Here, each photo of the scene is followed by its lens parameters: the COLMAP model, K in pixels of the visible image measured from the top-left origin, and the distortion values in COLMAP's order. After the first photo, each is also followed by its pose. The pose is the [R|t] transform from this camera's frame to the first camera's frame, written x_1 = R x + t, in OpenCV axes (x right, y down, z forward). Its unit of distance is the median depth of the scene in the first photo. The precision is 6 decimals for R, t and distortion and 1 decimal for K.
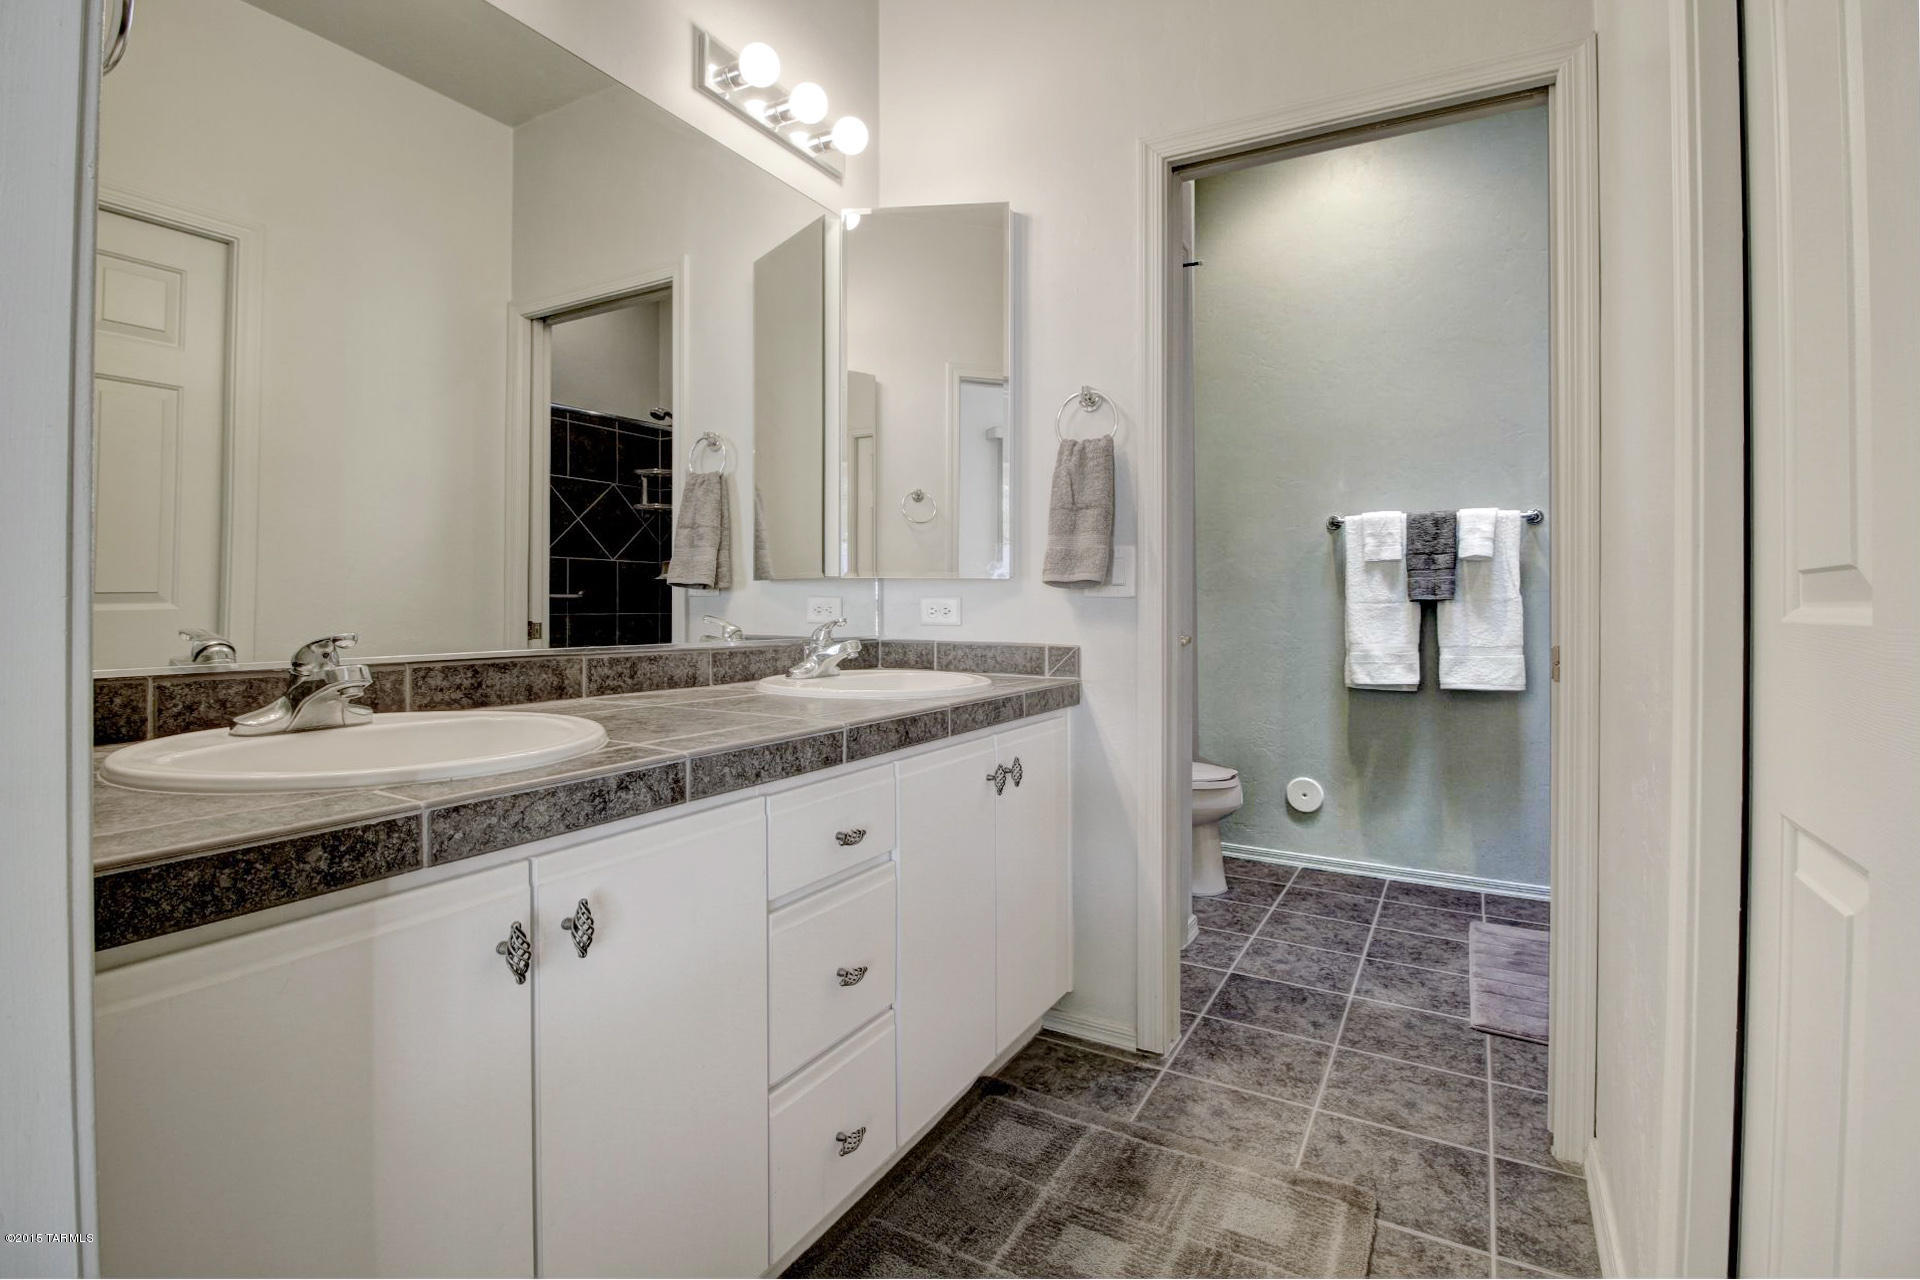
lens RADIAL K [[883.2, 0, 970.0], [0, 883.2, 612.2], [0, 0, 1]] dist [-0.002222, -0.014421]
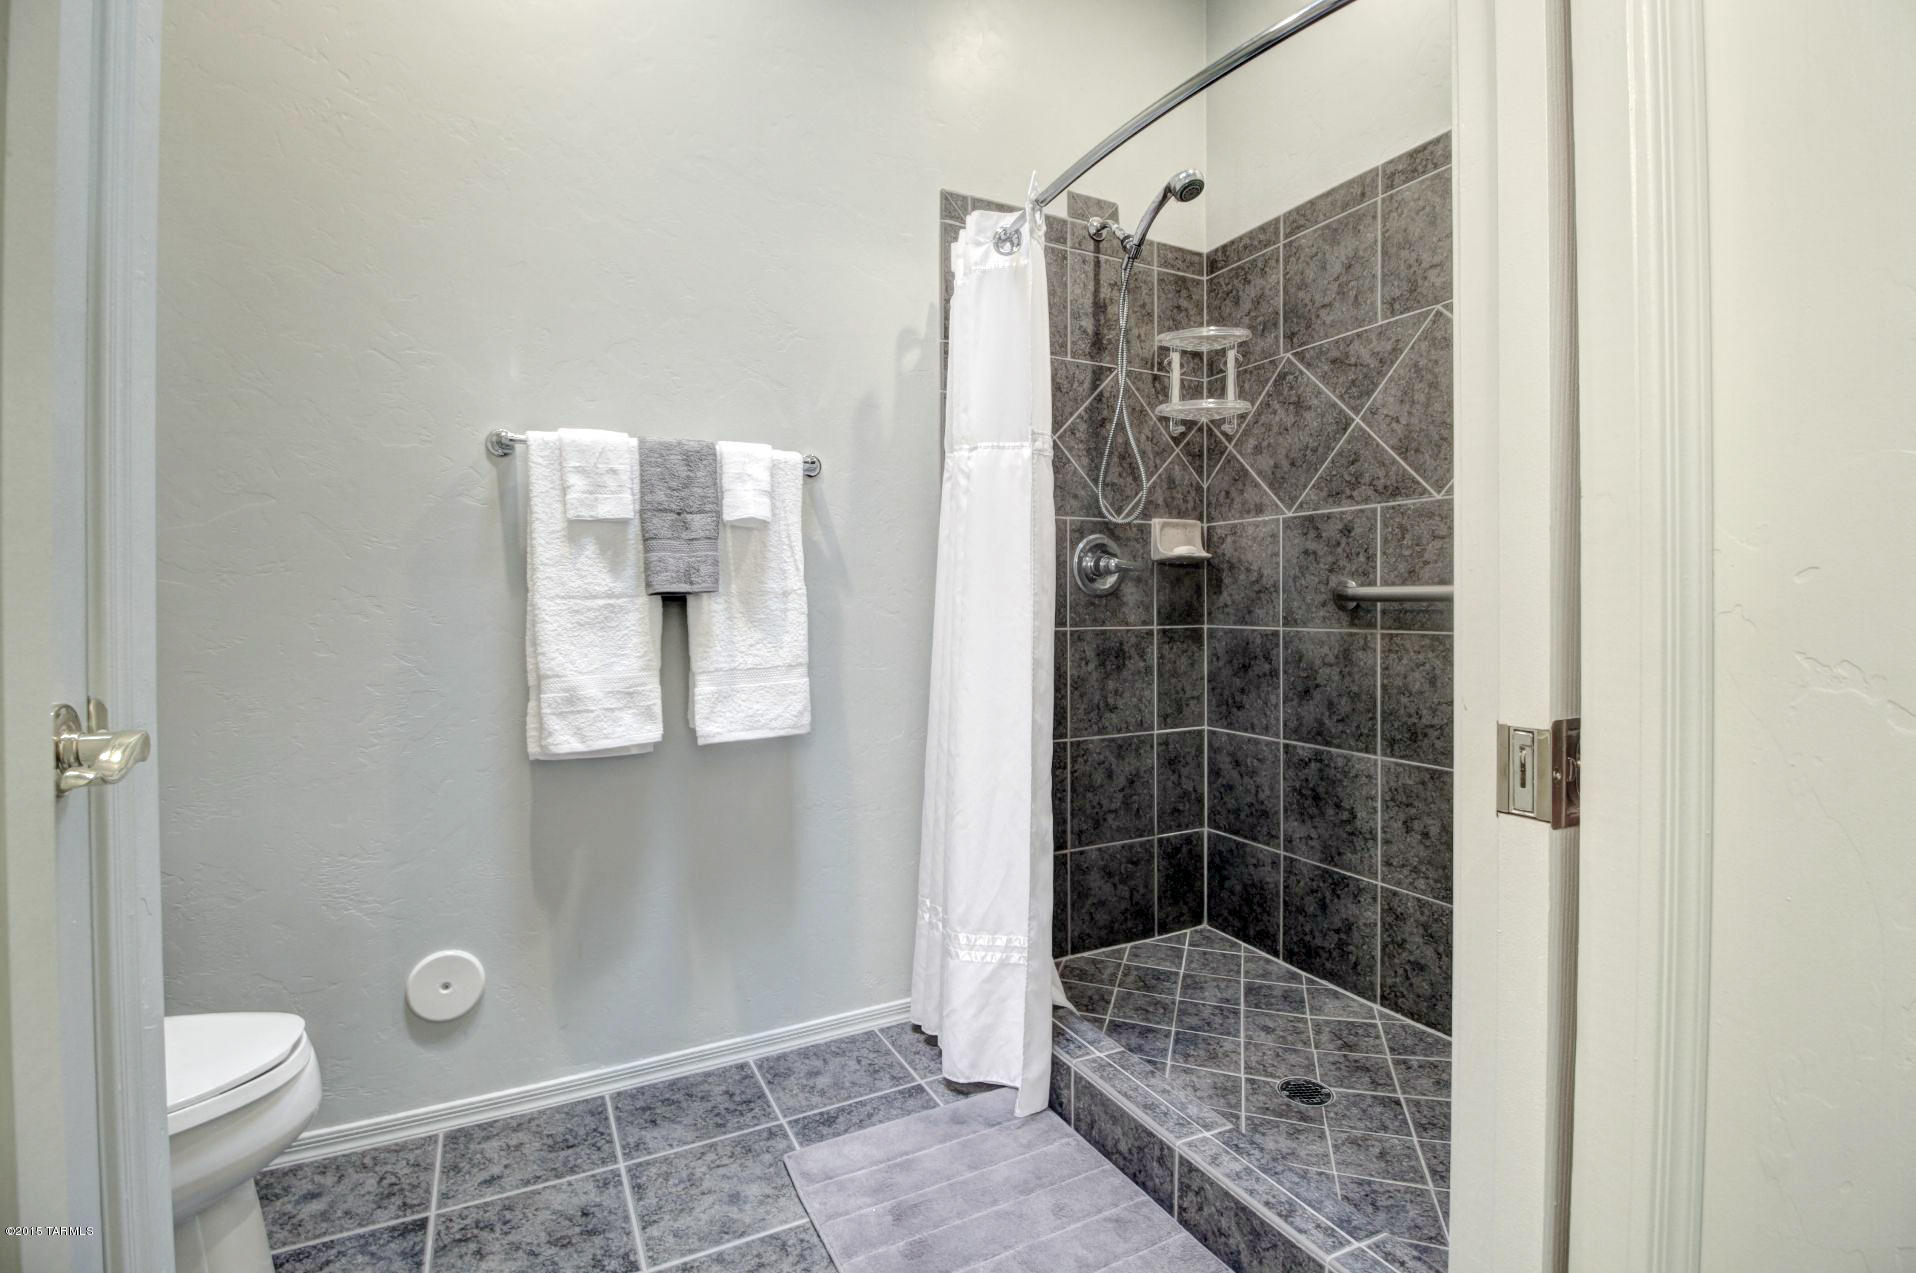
lens RADIAL K [[932.6, 0, 950.9], [0, 932.6, 595.6], [0, 0, 1]] dist [-0.001292, -0.017918]
pose [[0.573192, -0.003582, 0.819413, 0.124784], [0.012678, 0.999910, -0.004498, -0.006767], [-0.819323, 0.012967, 0.573186, 0.503590]]
